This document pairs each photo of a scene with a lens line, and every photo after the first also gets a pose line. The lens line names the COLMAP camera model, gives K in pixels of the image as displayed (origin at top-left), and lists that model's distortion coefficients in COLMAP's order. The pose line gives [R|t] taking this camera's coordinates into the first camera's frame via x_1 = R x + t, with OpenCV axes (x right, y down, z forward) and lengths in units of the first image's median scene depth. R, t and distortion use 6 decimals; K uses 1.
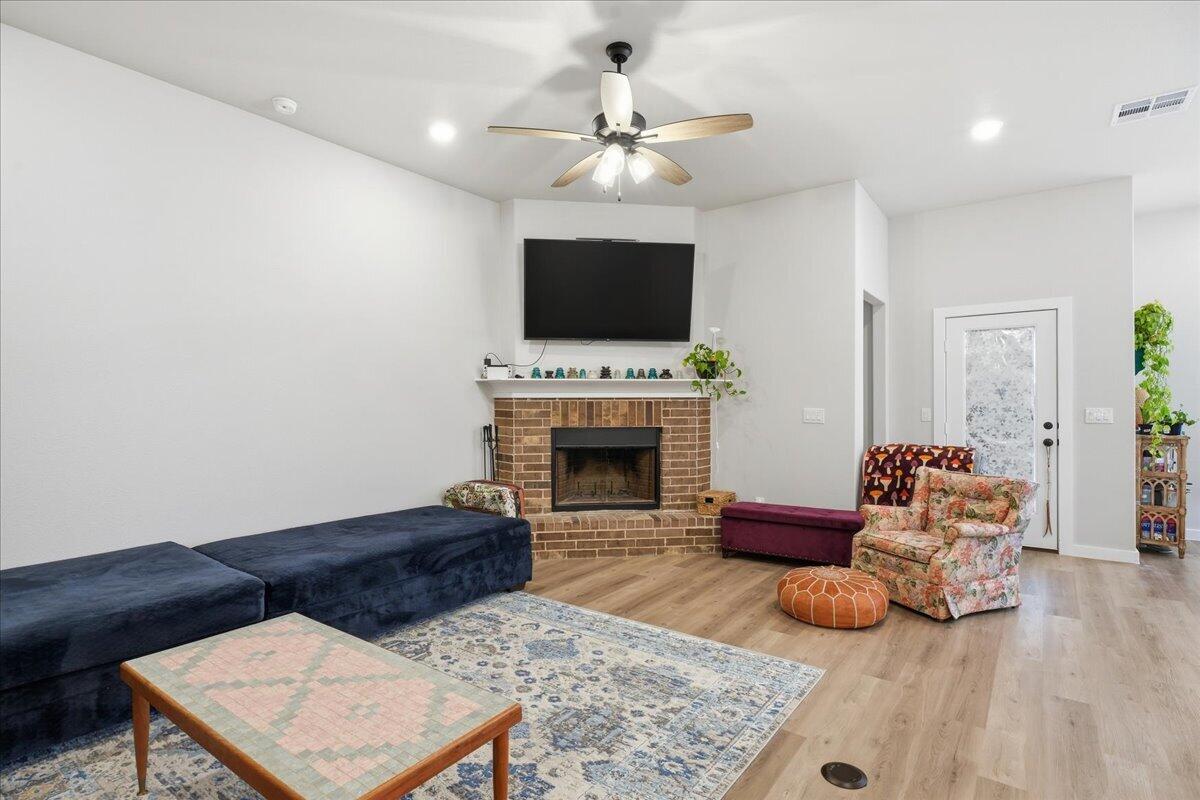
lens RADIAL K [[578.3, 0, 600.0], [0, 578.3, 400.0], [0, 0, 1]] dist [0.001384, 0.000689]
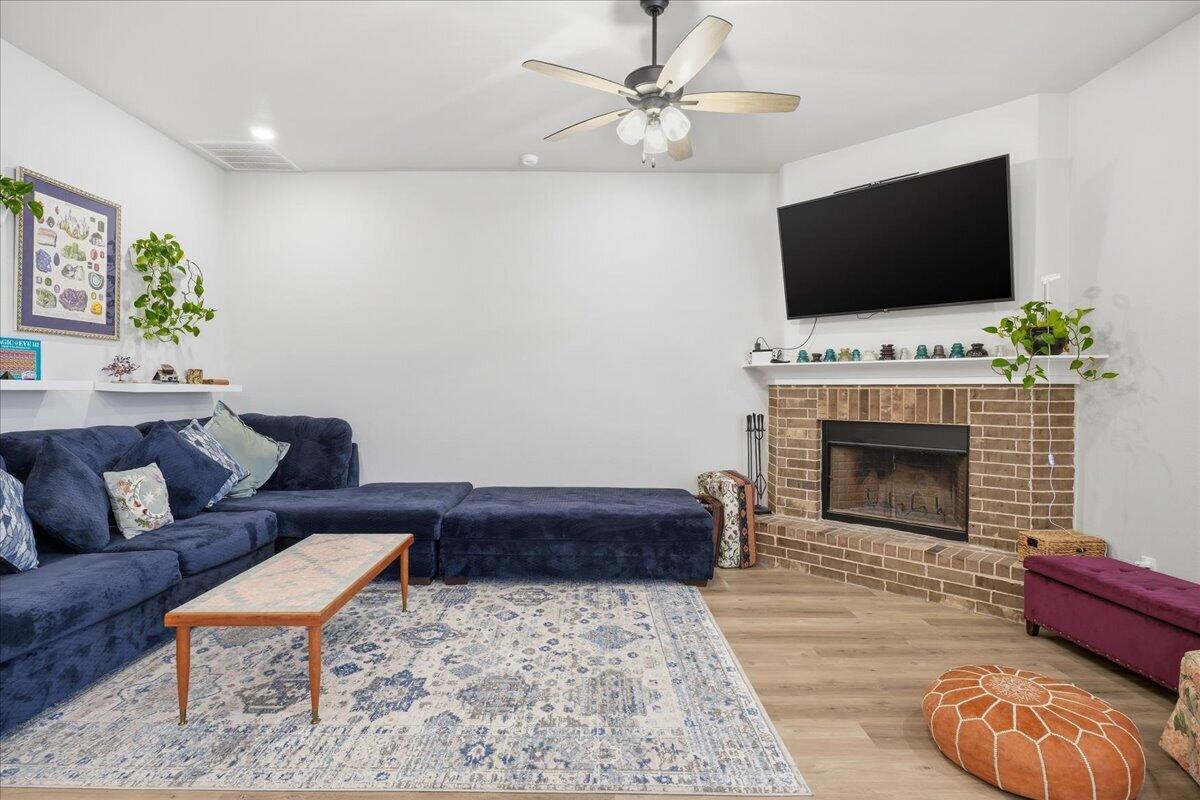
lens RADIAL K [[577.0, 0, 562.0], [0, 577.0, 387.5], [0, 0, 1]] dist [-0.001011, 0.000589]
pose [[0.613527, 0.002305, -0.789671, 0.358182], [-0.001674, 0.999997, 0.001618, -0.000411], [0.789672, 0.000330, 0.613529, 0.178126]]
